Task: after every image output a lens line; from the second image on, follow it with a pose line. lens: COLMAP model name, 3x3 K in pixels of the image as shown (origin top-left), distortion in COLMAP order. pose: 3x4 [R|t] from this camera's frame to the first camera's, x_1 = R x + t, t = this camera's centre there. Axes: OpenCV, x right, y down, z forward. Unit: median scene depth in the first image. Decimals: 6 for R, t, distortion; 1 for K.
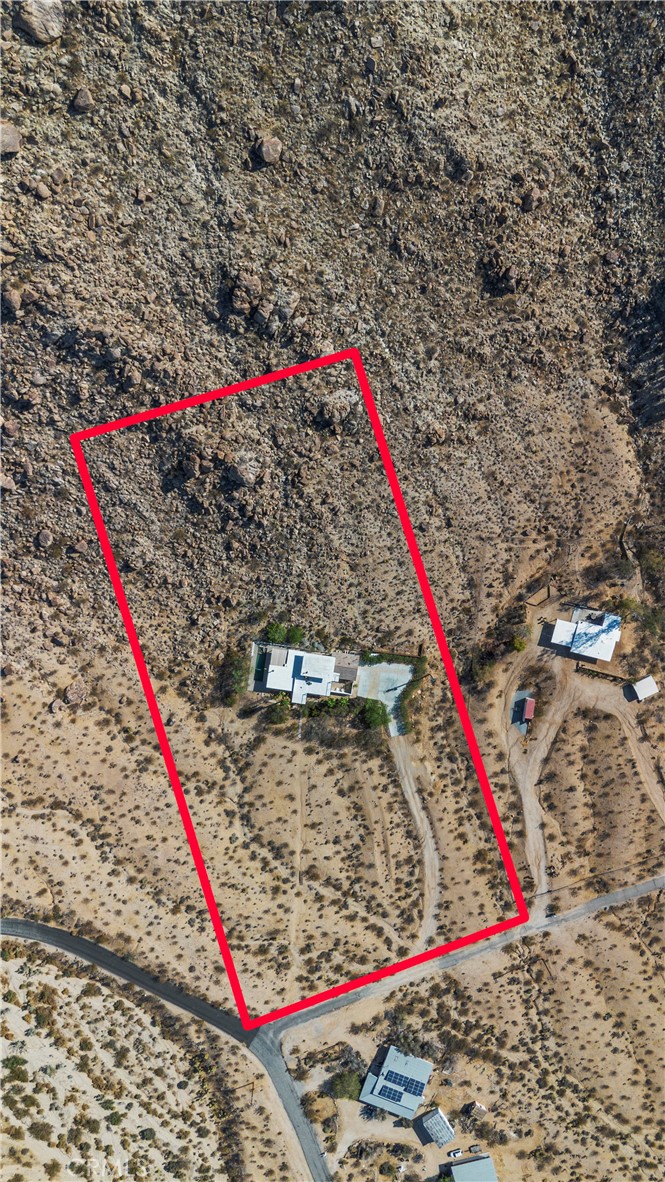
lens RADIAL K [[971.5, 0, 332.5], [0, 971.5, 591.0], [0, 0, 1]] dist [0.082257, -0.005875]
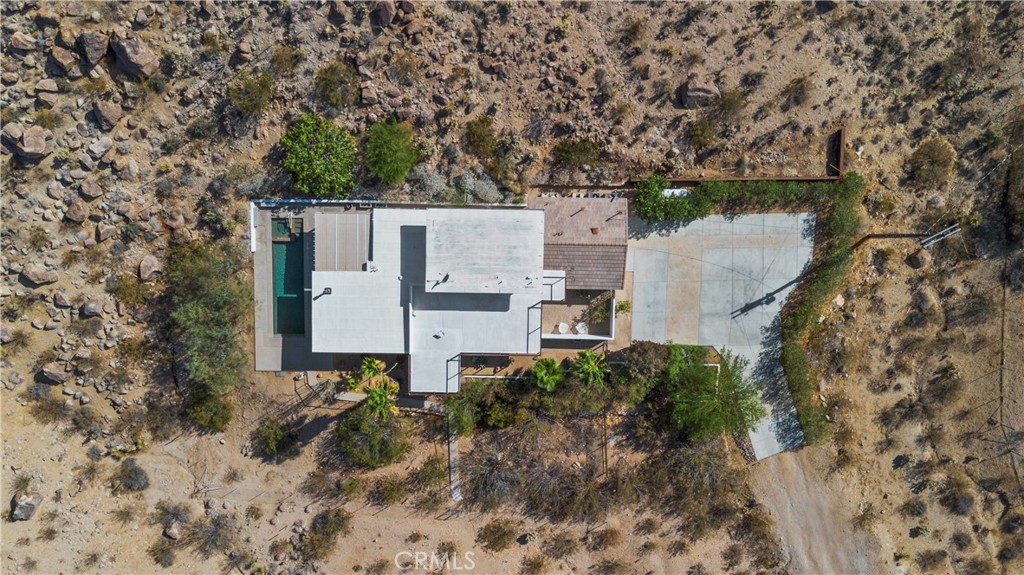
lens RADIAL K [[841.7, 0, 512.0], [0, 841.7, 287.5], [0, 0, 1]] dist [0.082257, -0.005875]
pose [[0.991629, -0.128931, -0.007019, -0.006779], [0.129114, 0.990712, 0.042663, 0.076513], [0.001454, -0.043212, 0.999065, 0.747764]]
